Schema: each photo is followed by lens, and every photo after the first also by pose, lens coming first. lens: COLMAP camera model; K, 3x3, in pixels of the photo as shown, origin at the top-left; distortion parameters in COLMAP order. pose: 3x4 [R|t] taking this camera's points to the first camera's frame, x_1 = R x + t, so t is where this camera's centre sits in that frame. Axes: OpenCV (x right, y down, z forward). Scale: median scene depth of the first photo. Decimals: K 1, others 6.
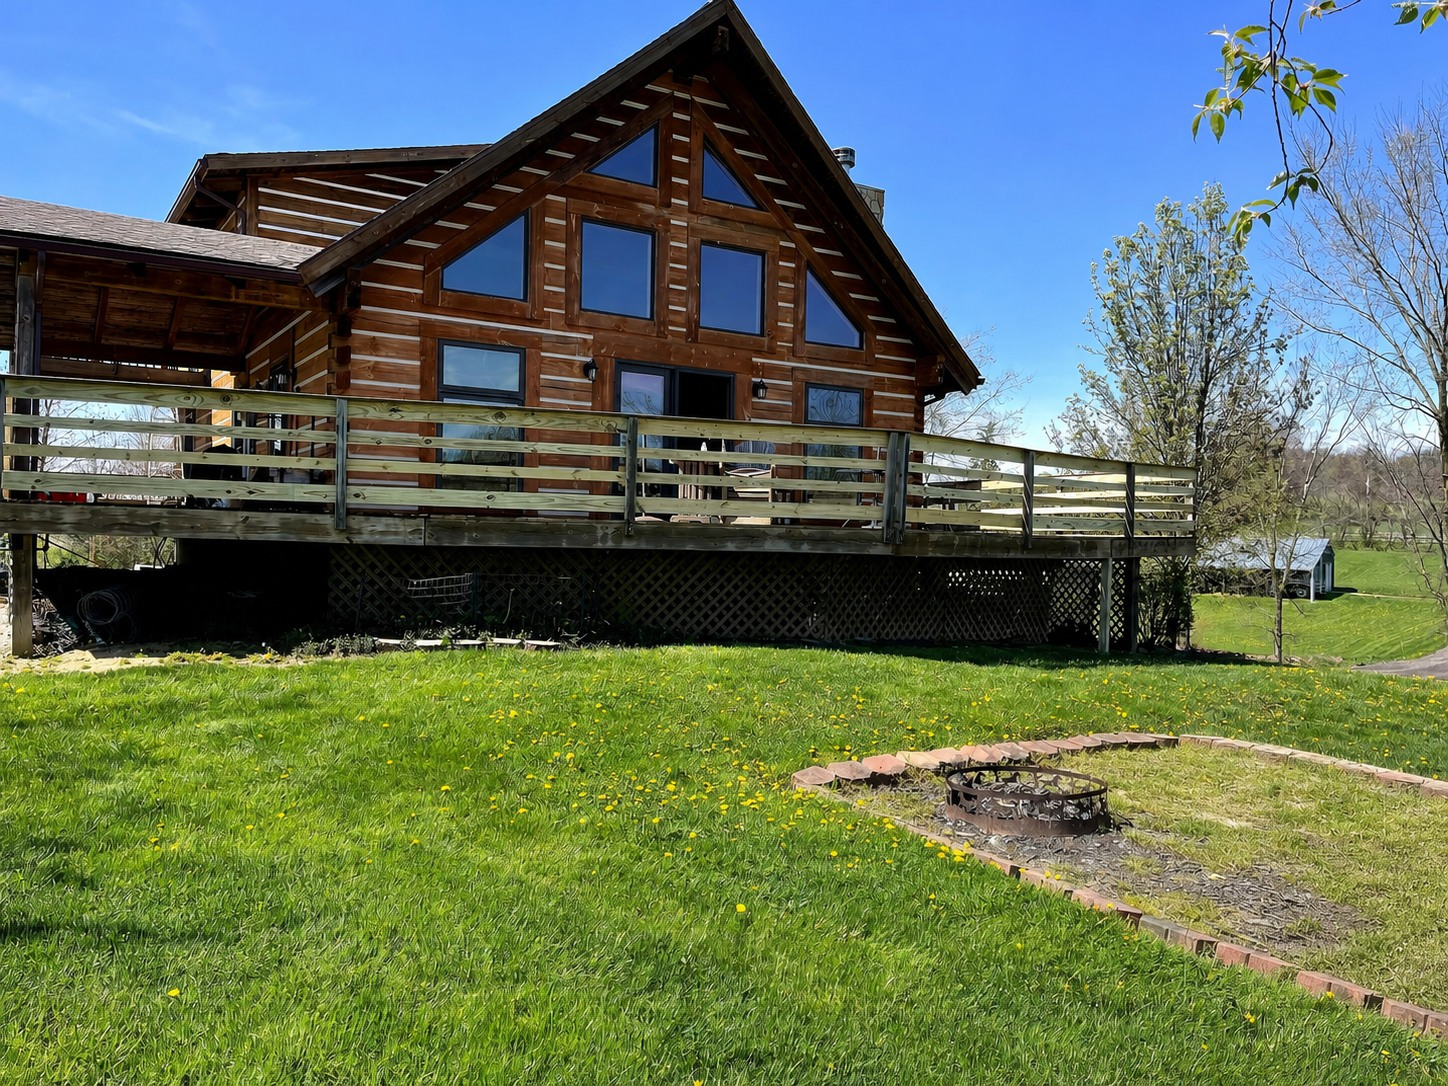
lens RADIAL K [[1146.3, 0, 723.1], [0, 1146.3, 548.3], [0, 0, 1]] dist [0.046876, -0.039918]
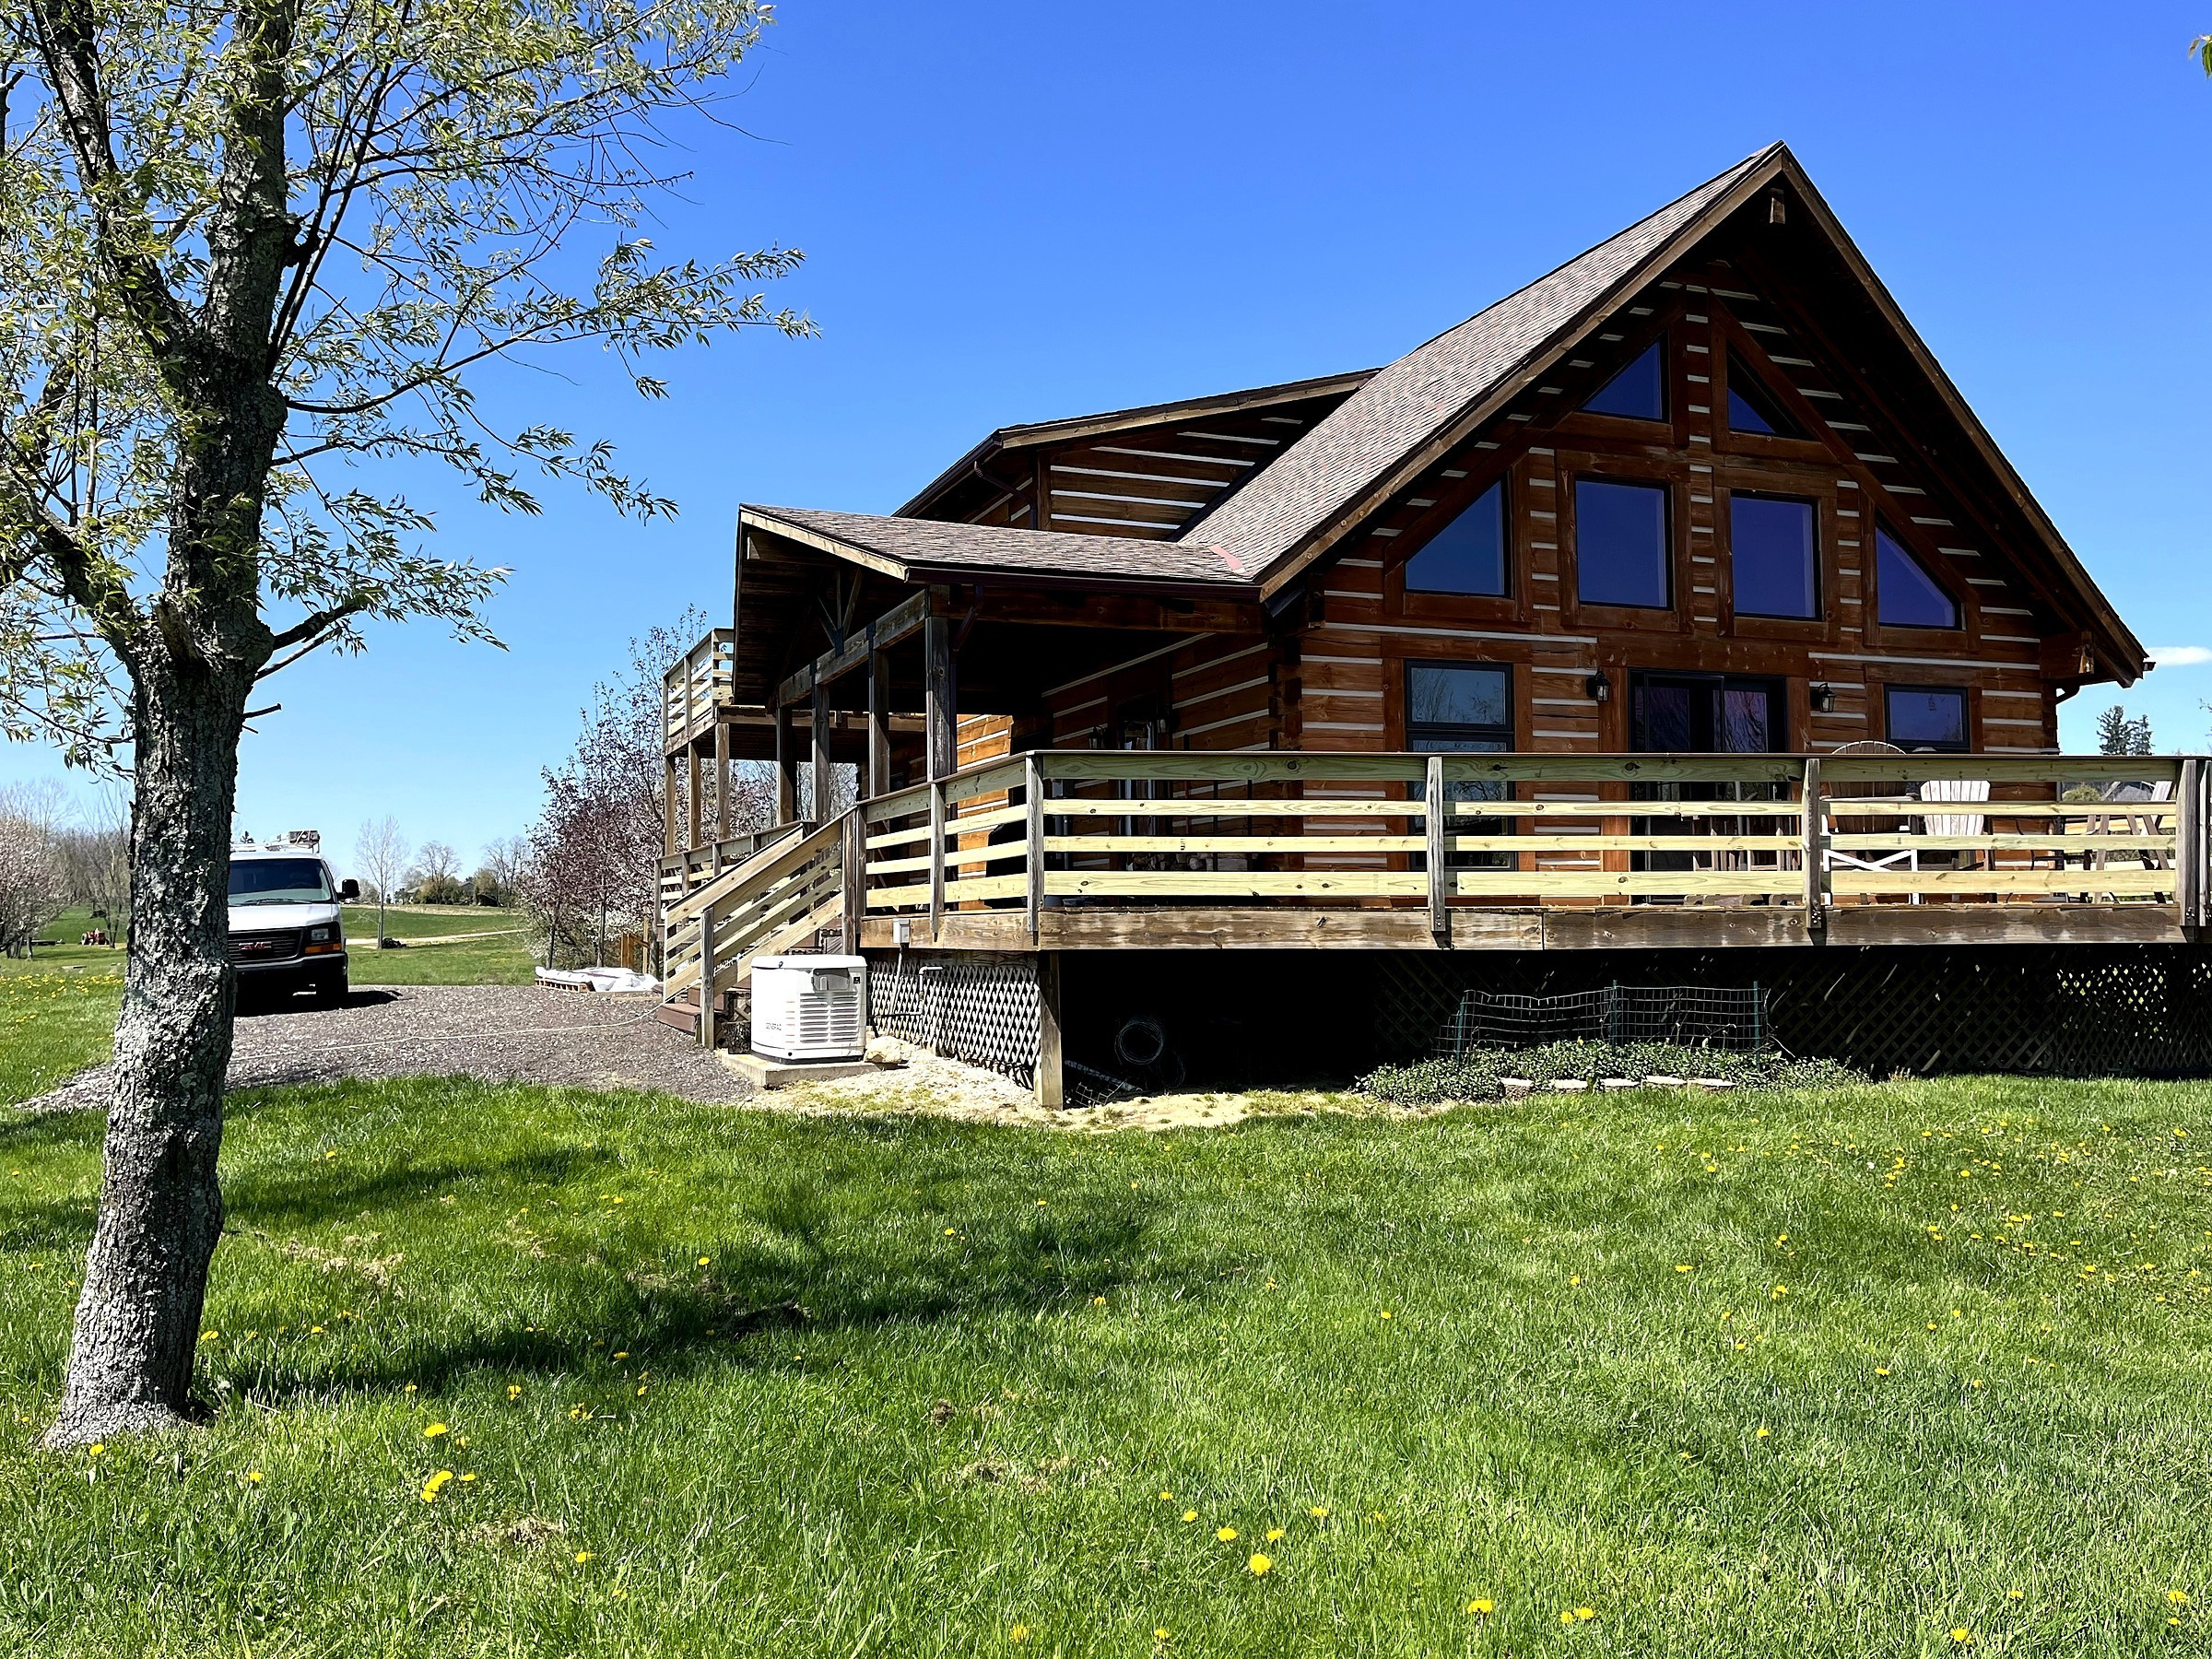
lens RADIAL K [[1751.1, 0, 1102.2], [0, 1751.1, 824.6], [0, 0, 1]] dist [0.046876, -0.039918]
pose [[0.982952, -0.042167, -0.178961, -0.215784], [0.031243, 0.997497, -0.063427, -0.012726], [0.181187, 0.056755, 0.981810, -0.098882]]
